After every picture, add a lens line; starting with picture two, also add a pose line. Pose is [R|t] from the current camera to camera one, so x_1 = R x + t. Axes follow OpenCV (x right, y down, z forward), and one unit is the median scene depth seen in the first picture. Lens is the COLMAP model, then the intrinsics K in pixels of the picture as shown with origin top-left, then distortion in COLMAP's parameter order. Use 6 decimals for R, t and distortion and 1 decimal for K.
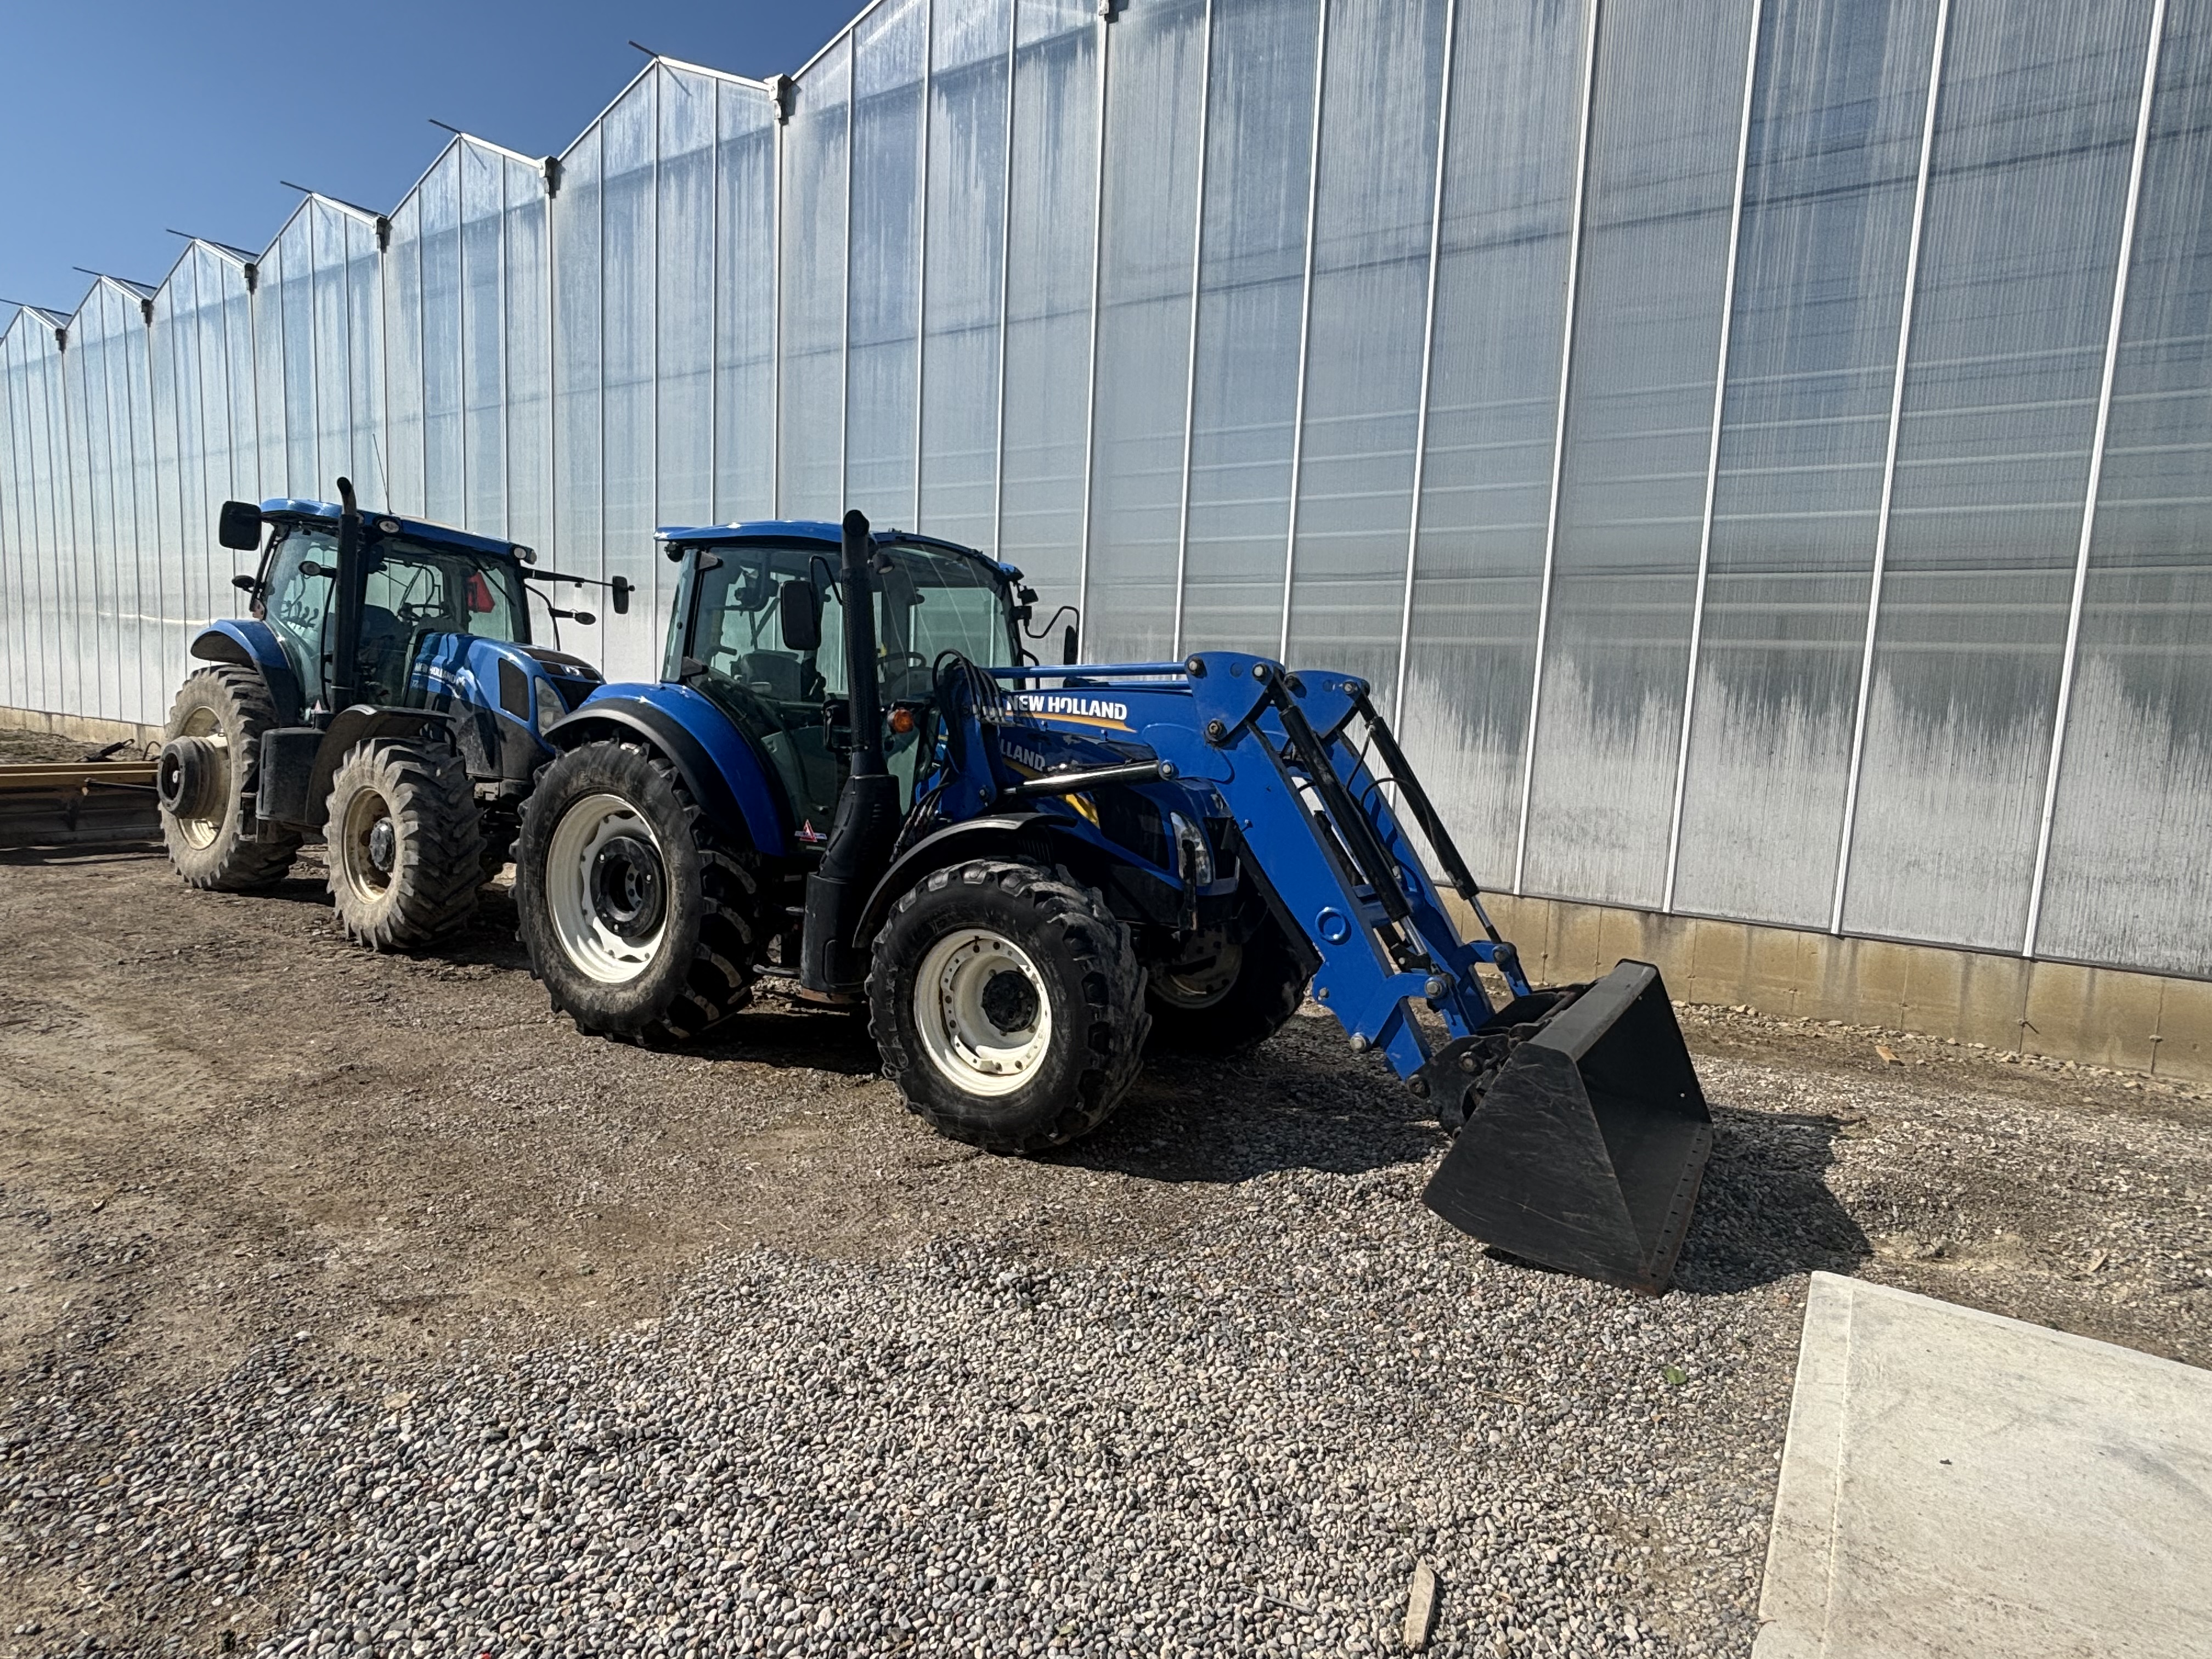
lens RADIAL K [[1216.8, 0, 1096.0], [0, 1216.8, 825.6], [0, 0, 1]] dist [0.025118, -0.021688]
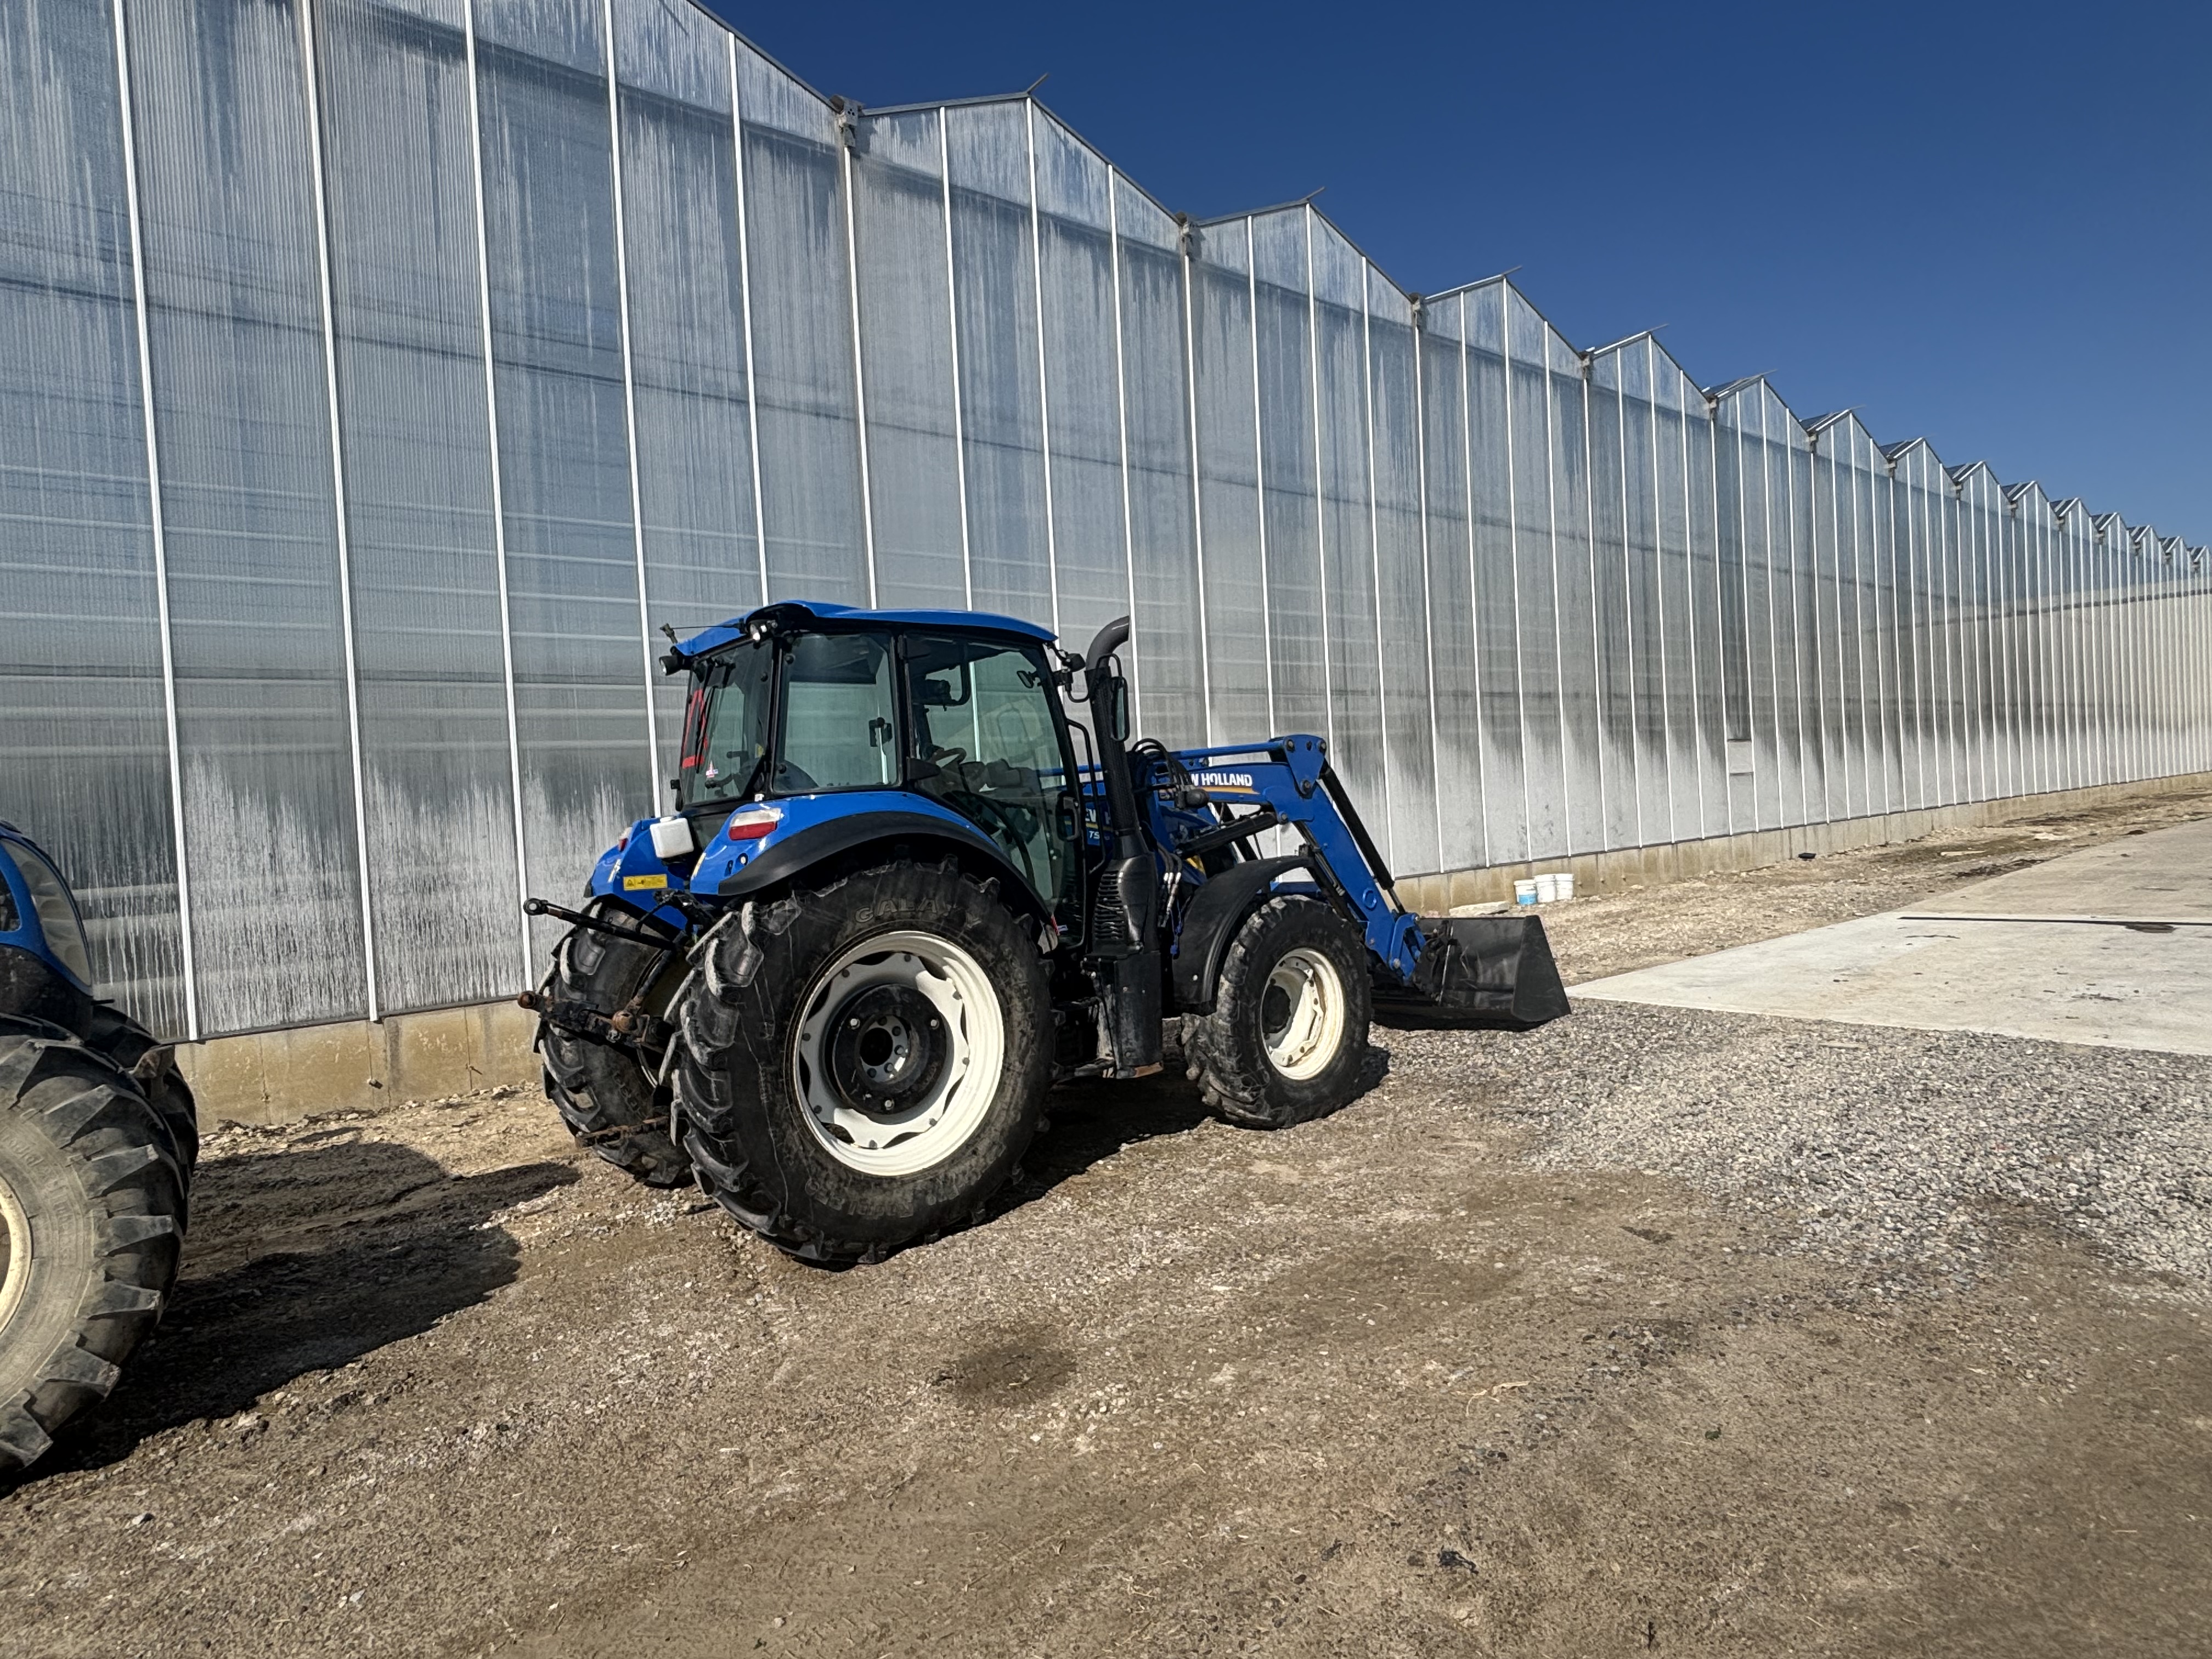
lens RADIAL K [[1216.8, 0, 1096.0], [0, 1216.8, 825.6], [0, 0, 1]] dist [0.025118, -0.021688]
pose [[0.316153, -0.082757, 0.945092, -0.748873], [0.172821, 0.984544, 0.028400, -0.063755], [-0.932835, 0.154353, 0.325568, 0.415624]]
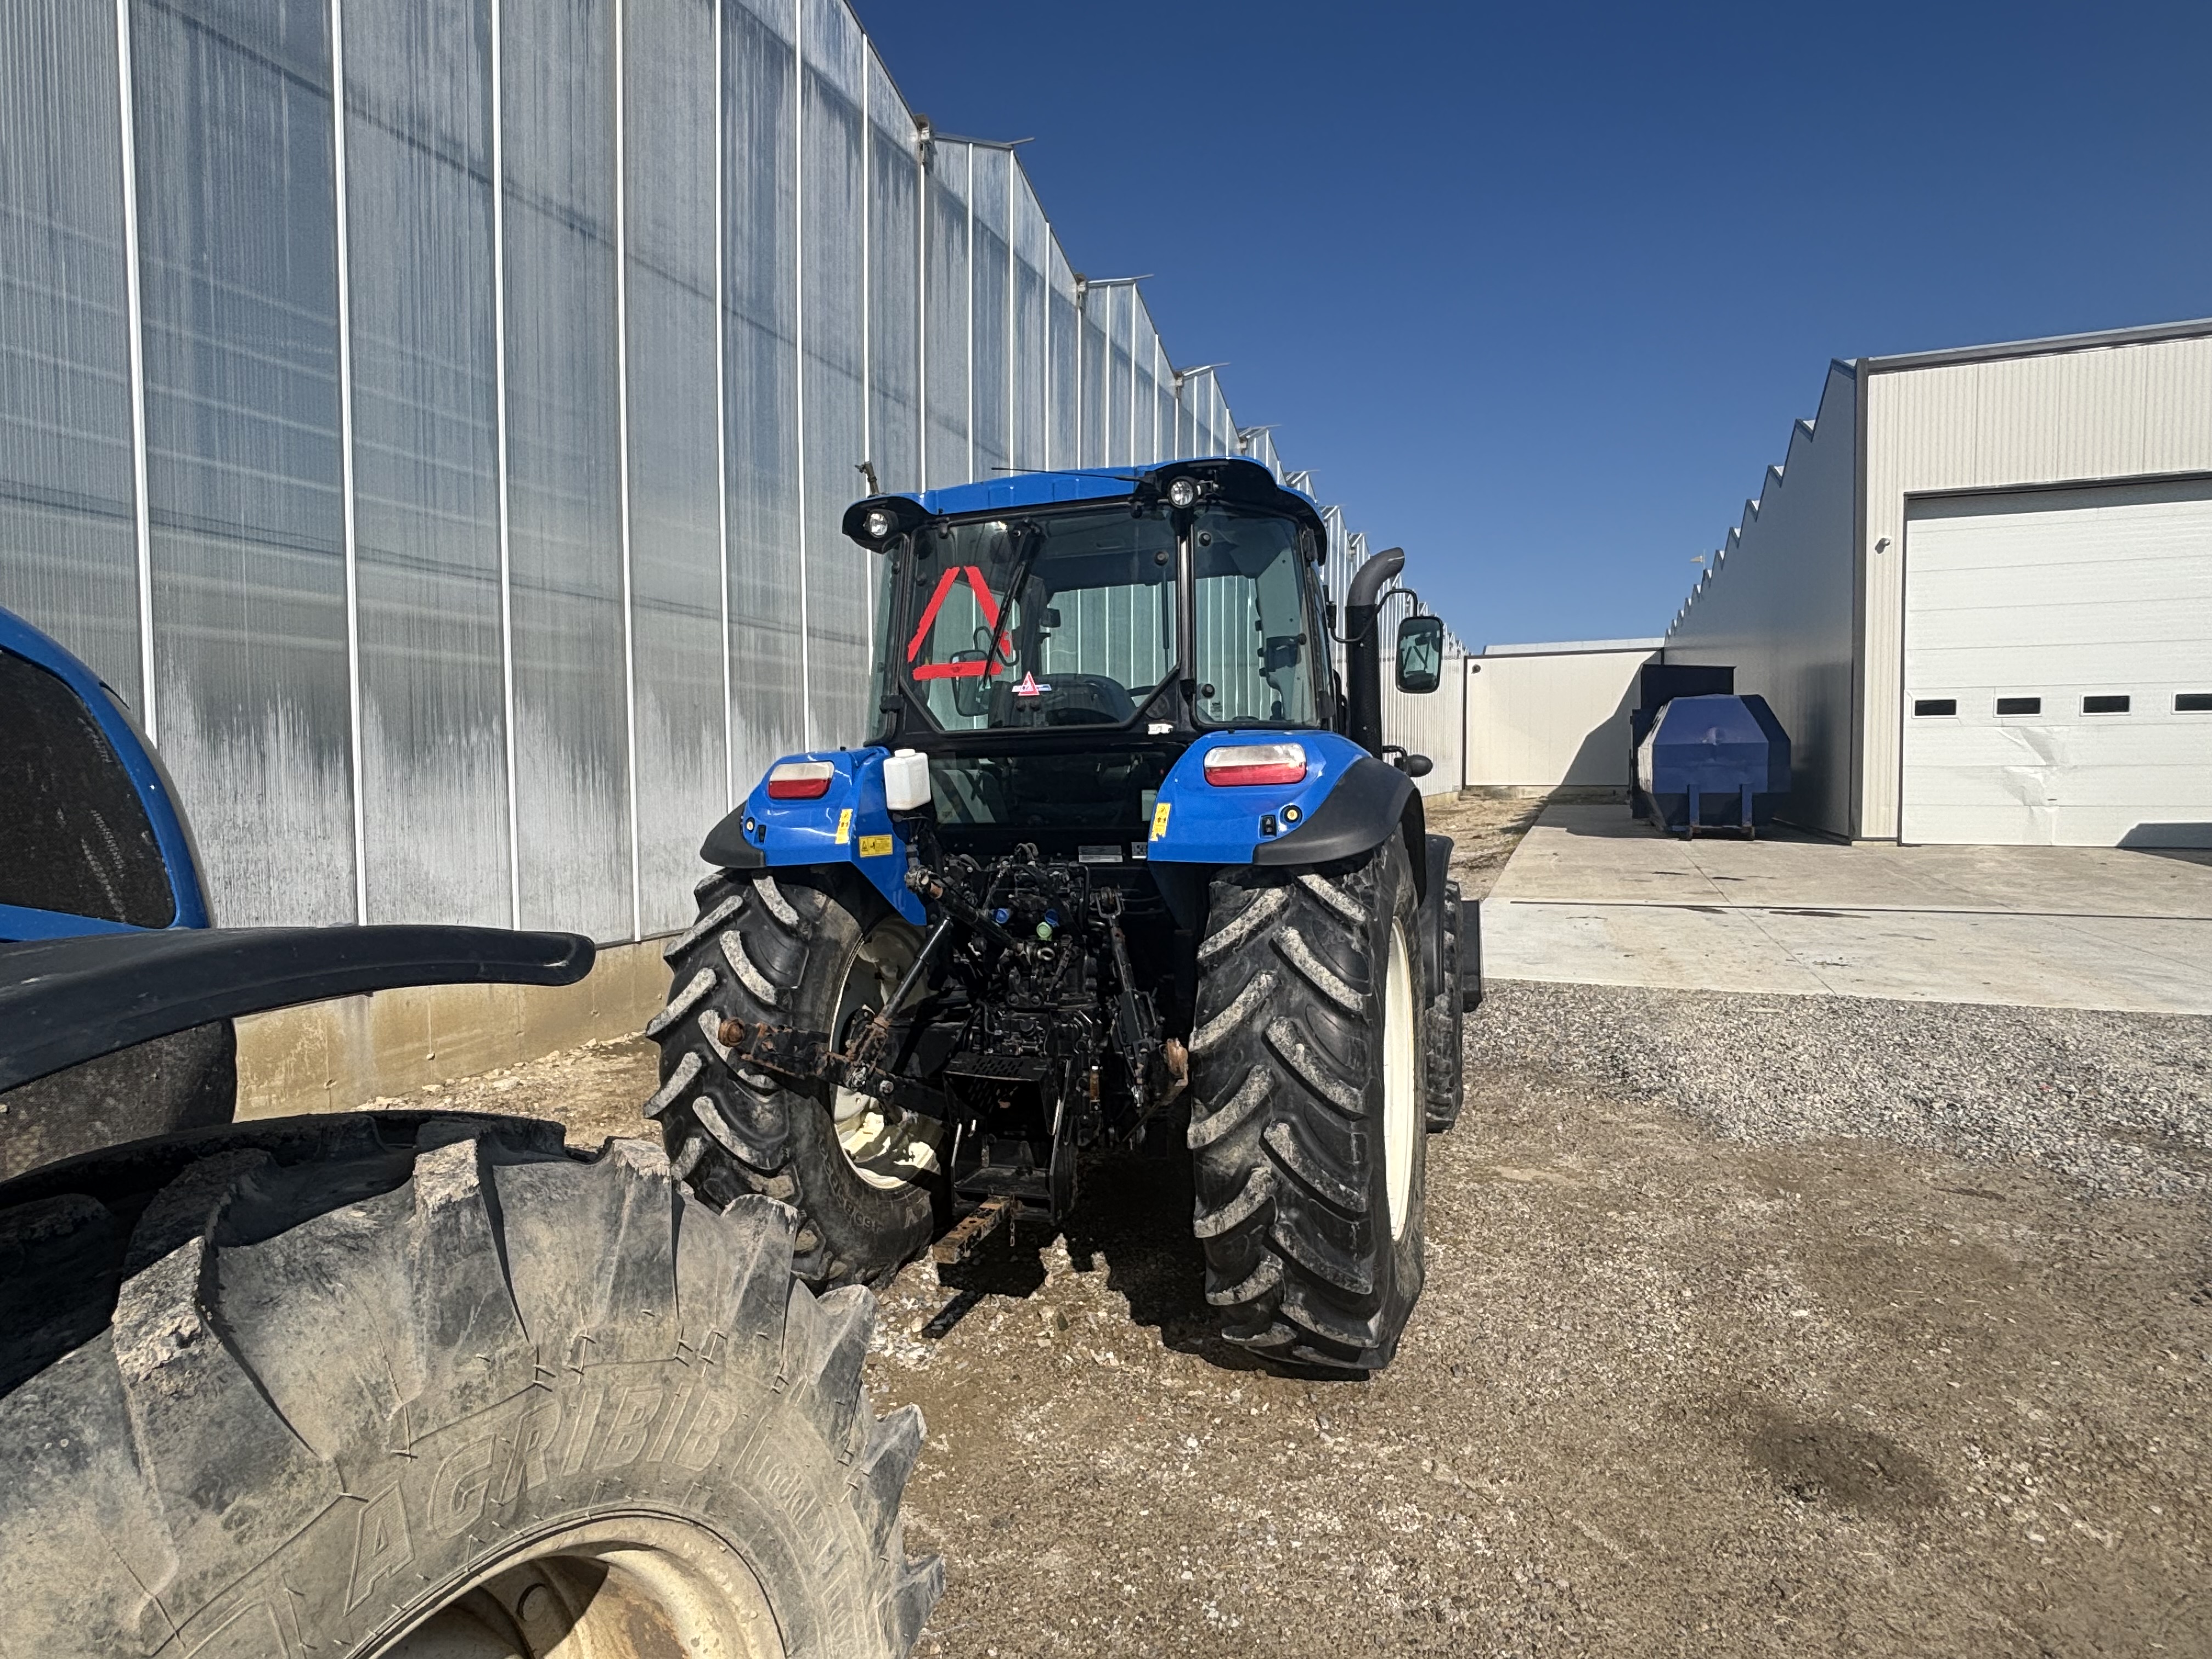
lens RADIAL K [[1217.2, 0, 1099.3], [0, 1217.2, 835.0], [0, 0, 1]] dist [-0.015482, 0.000611]
pose [[-0.195237, -0.097285, 0.975919, -0.645031], [0.099494, 0.987970, 0.118390, -0.102289], [-0.975696, 0.120212, -0.183209, 0.845786]]
